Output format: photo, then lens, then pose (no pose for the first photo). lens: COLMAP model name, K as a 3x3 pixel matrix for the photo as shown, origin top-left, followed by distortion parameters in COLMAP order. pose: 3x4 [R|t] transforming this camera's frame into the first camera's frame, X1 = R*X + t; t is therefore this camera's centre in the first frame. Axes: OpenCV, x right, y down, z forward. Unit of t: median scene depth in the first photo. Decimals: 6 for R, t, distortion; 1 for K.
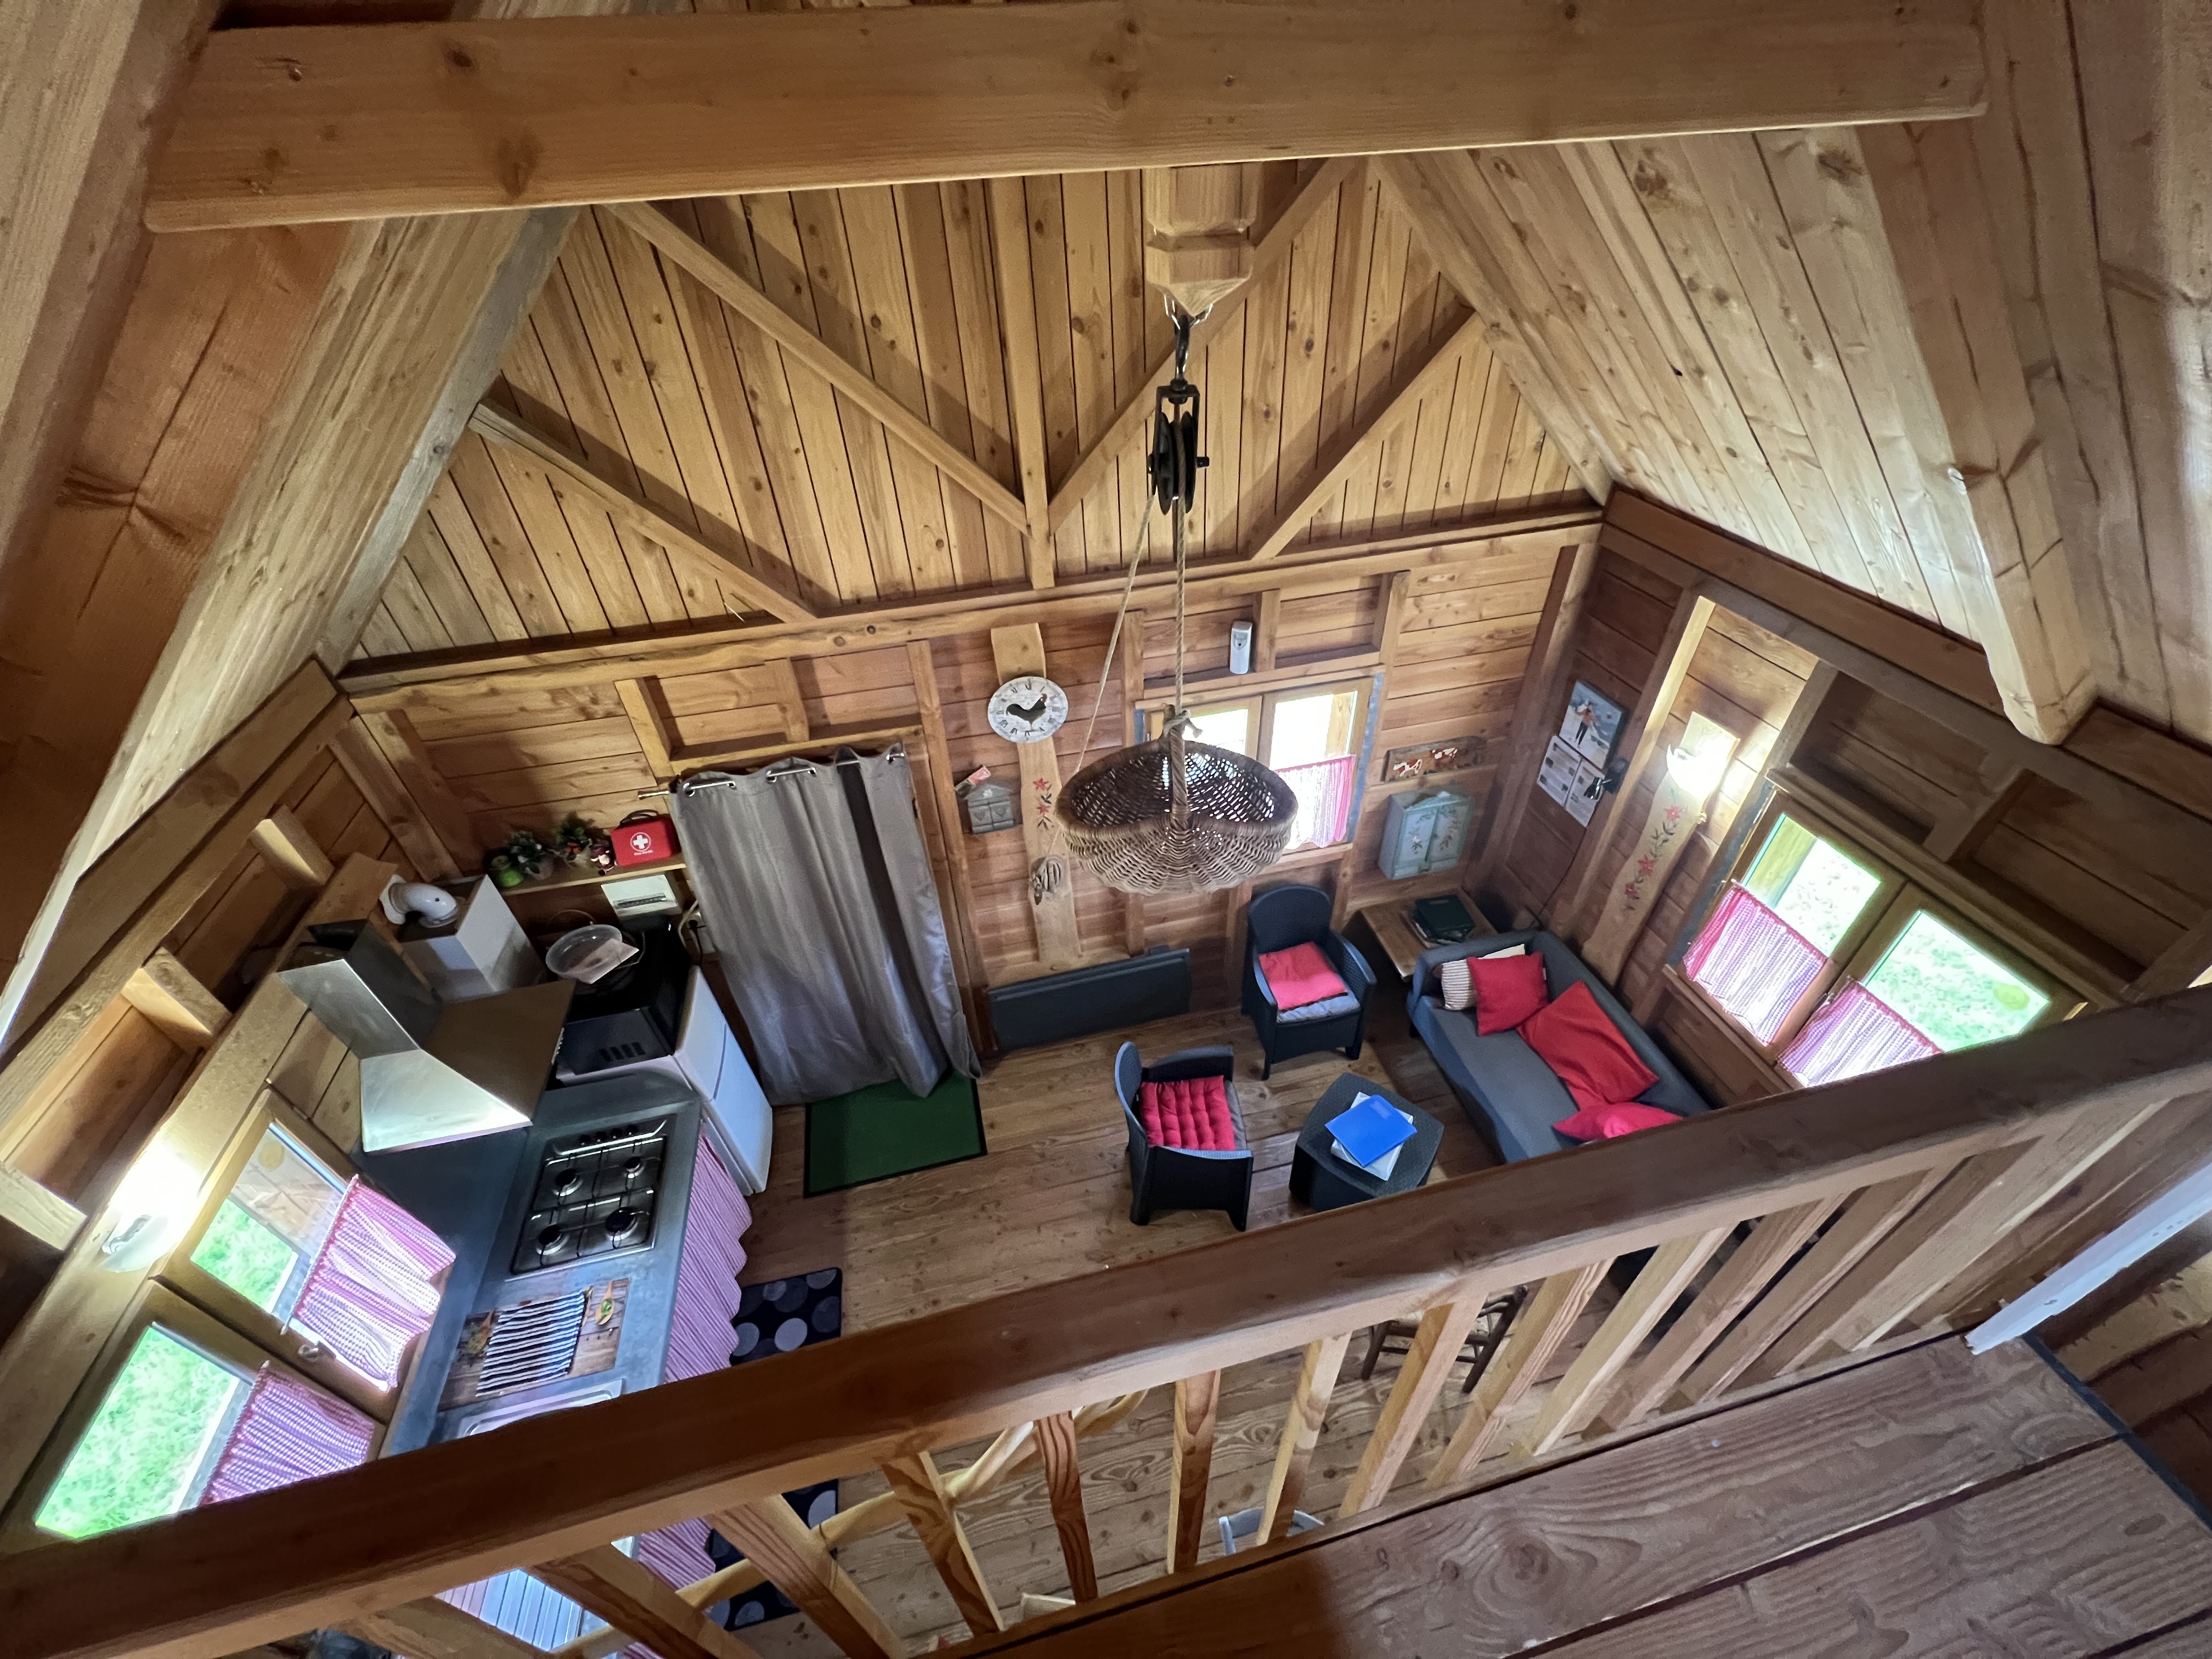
lens RADIAL K [[877.8, 0, 1109.3], [0, 877.8, 828.8], [0, 0, 1]] dist [0.002083, -0.000217]
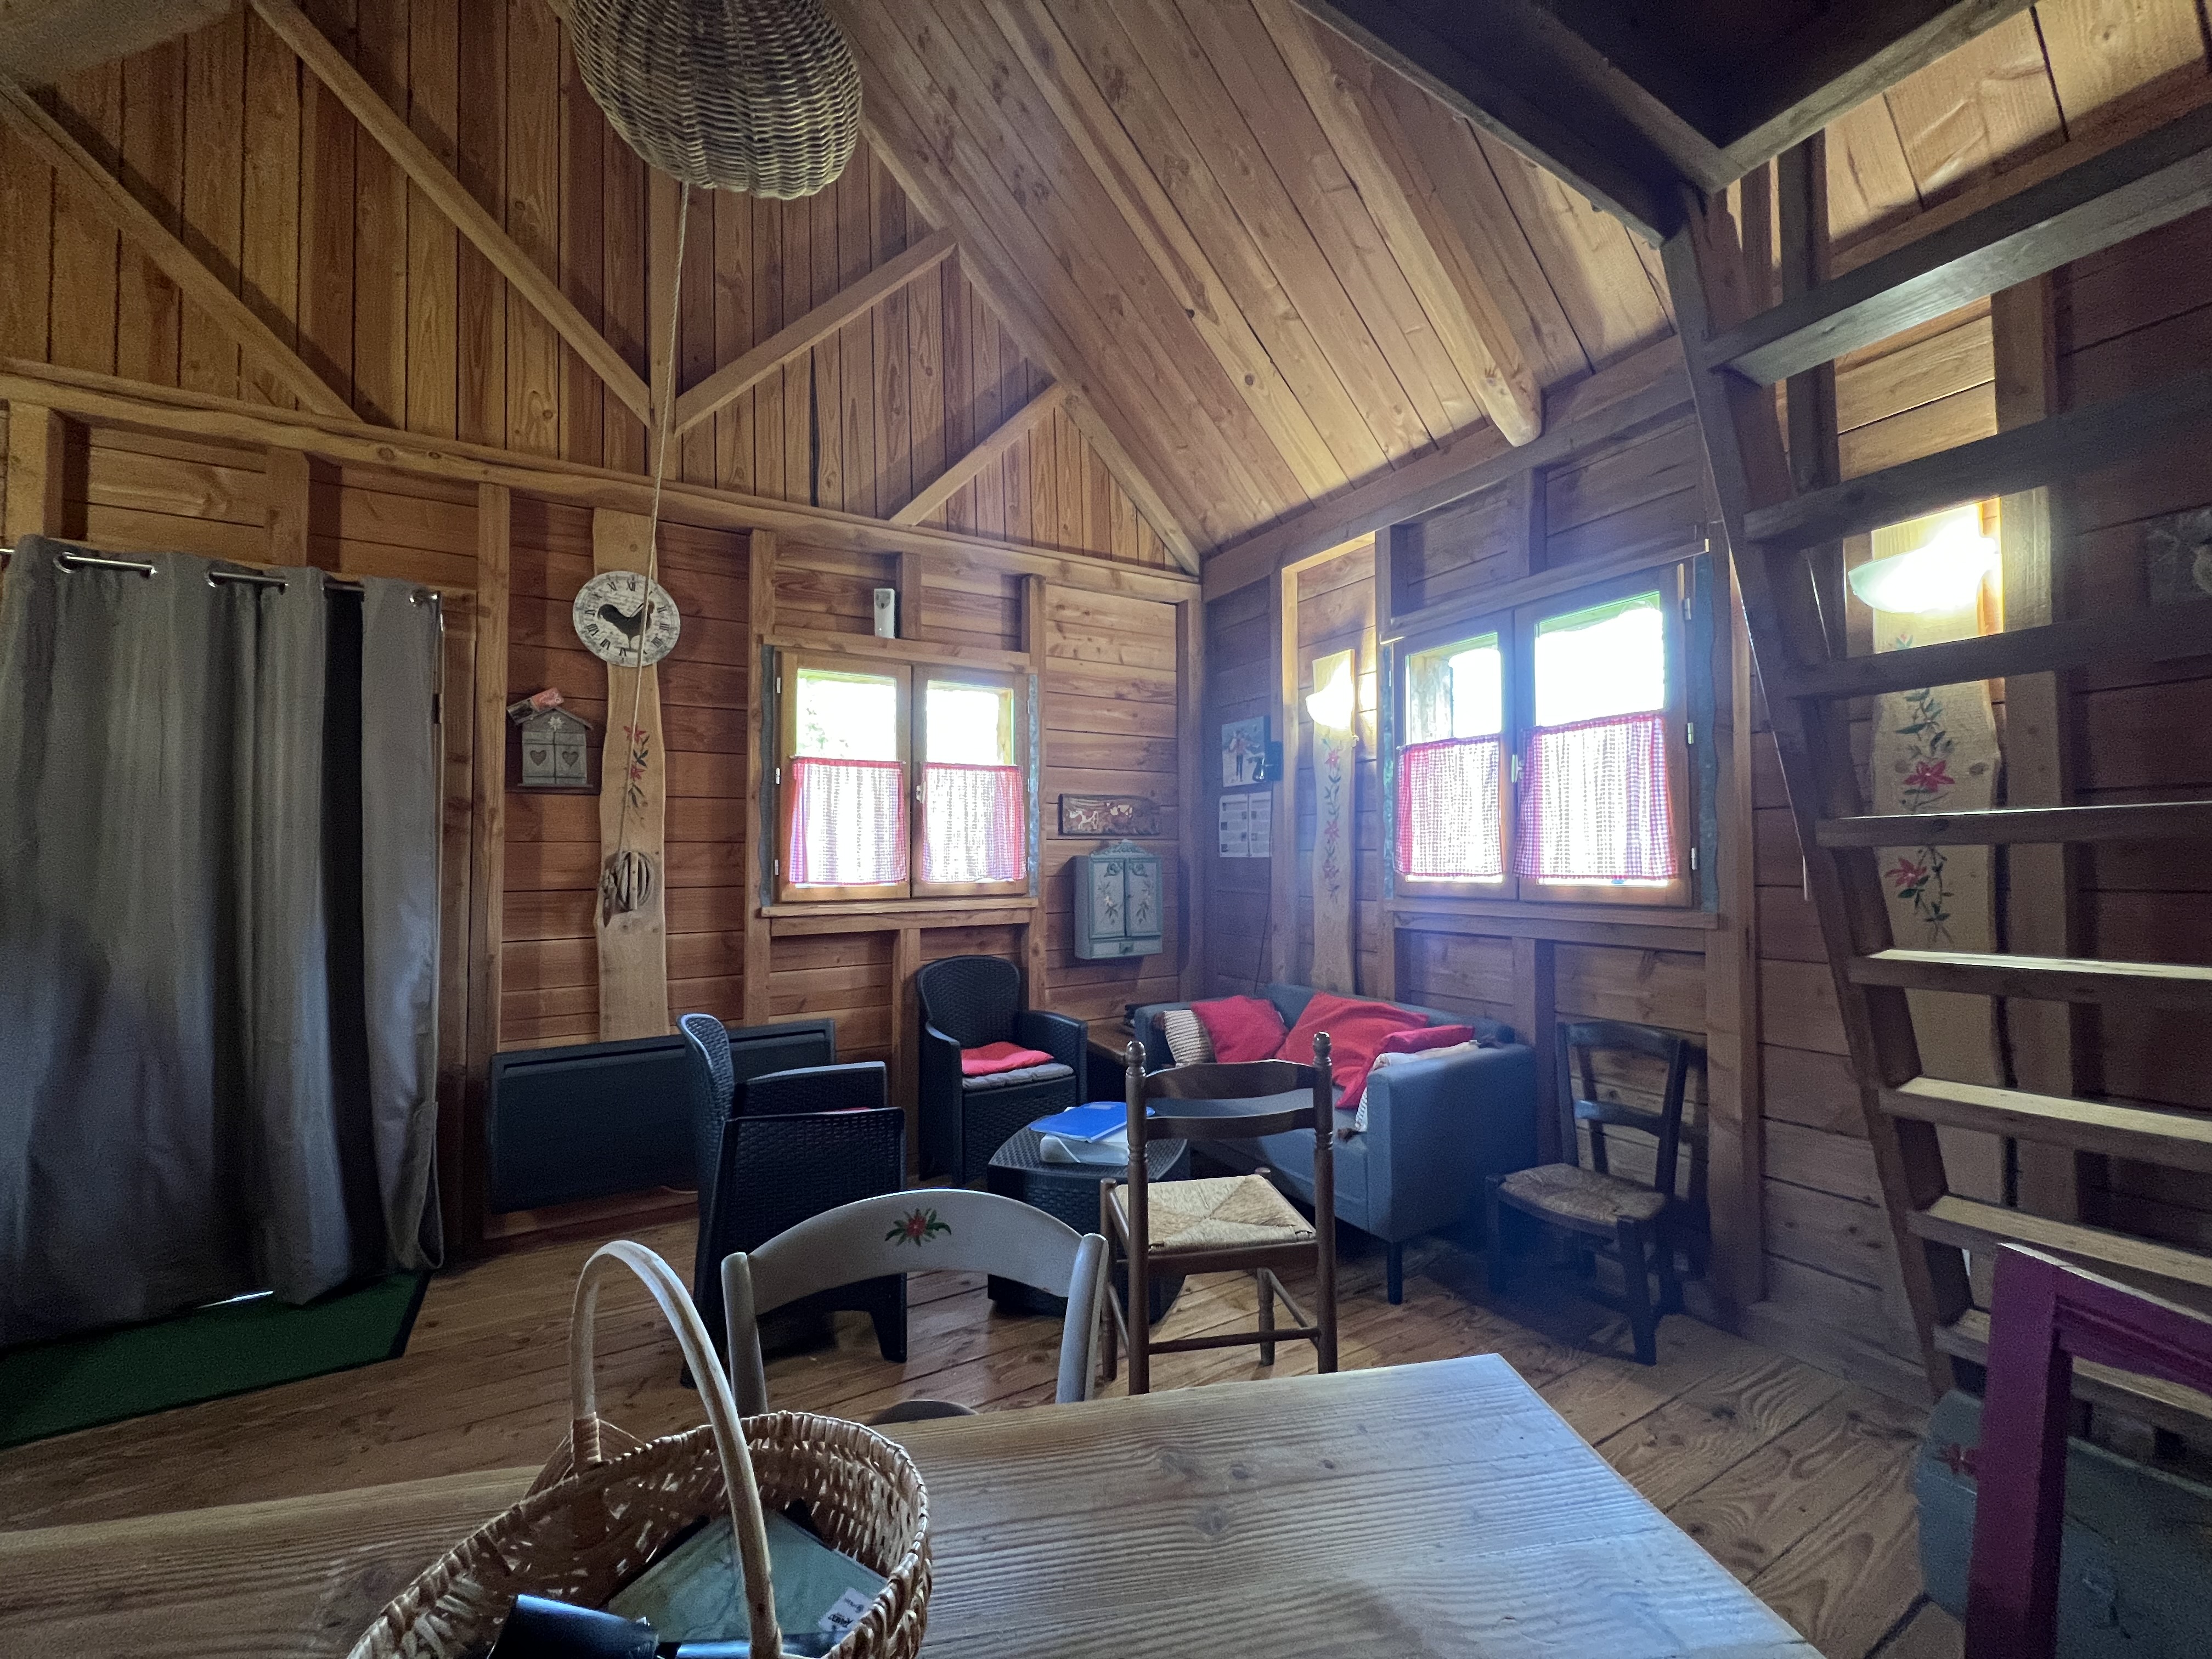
lens RADIAL K [[877.8, 0, 1108.5], [0, 877.8, 833.7], [0, 0, 1]] dist [0.002083, -0.000217]
pose [[0.957387, 0.036988, 0.286429, 0.117714], [0.158766, 0.761060, -0.628952, 0.631125], [-0.241253, 0.647626, 0.722757, 0.398078]]
